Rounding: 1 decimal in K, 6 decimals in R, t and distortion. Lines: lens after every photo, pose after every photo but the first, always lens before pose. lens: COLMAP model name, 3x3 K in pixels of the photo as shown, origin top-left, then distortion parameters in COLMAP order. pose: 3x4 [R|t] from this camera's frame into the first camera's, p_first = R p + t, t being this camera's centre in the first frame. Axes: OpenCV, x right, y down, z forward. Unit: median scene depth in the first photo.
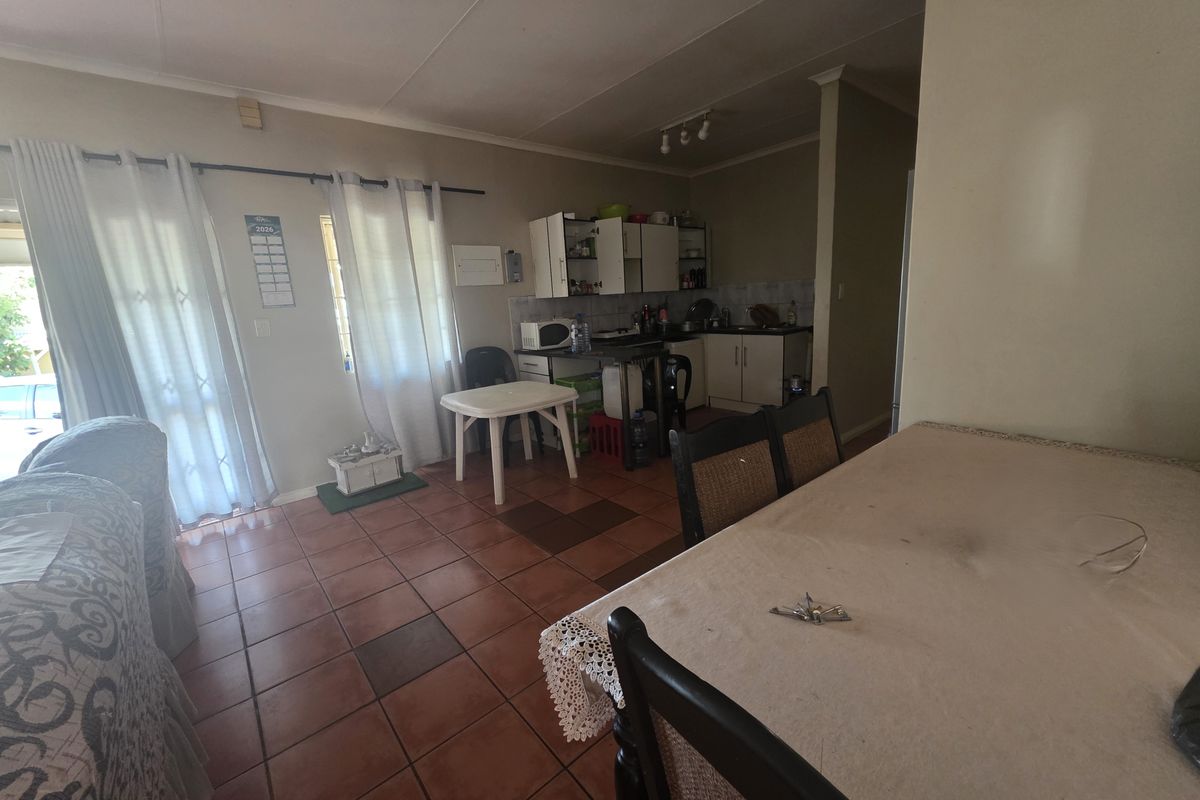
lens RADIAL K [[480.9, 0, 599.1], [0, 480.9, 400.3], [0, 0, 1]] dist [0.003622, 0.000098]
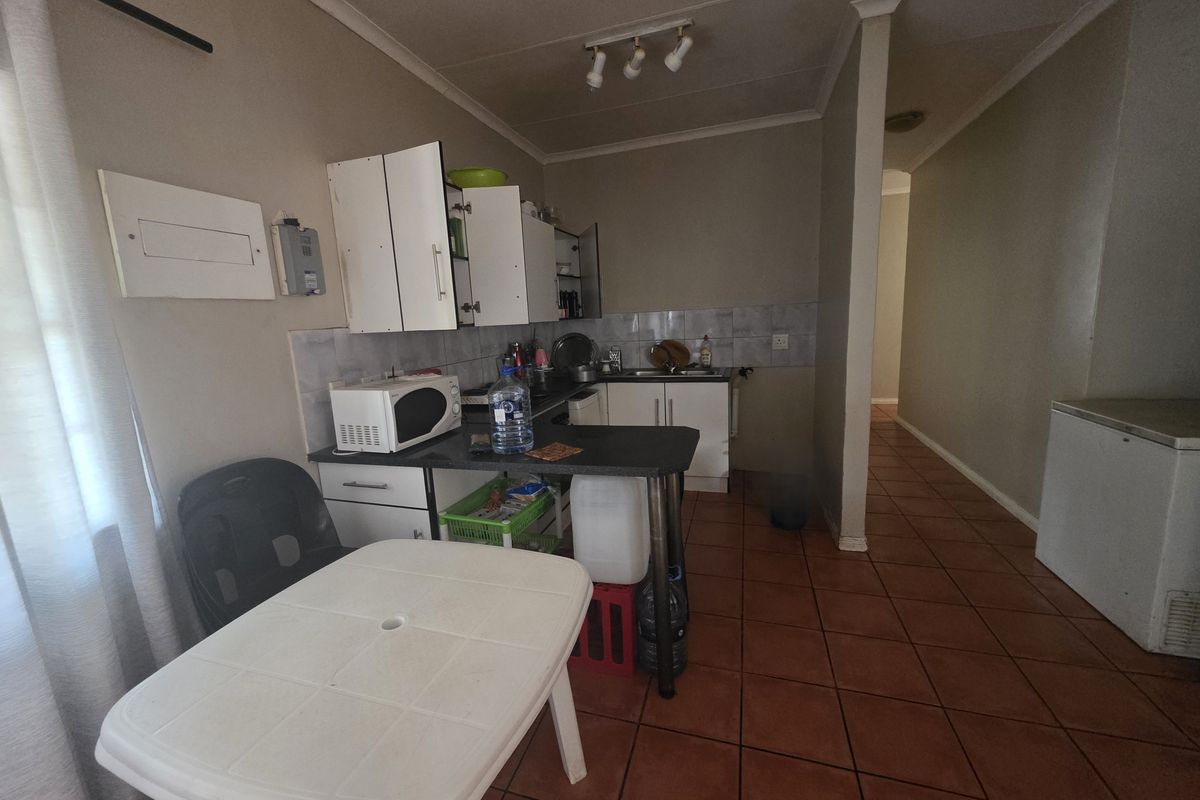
lens RADIAL K [[480.9, 0, 595.8], [0, 480.9, 397.0], [0, 0, 1]] dist [0.003622, 0.000098]
pose [[0.846668, -0.071429, 0.527306, -0.190600], [0.111870, 0.992696, -0.045153, -0.110828], [-0.520230, 0.097219, 0.848475, 0.524847]]
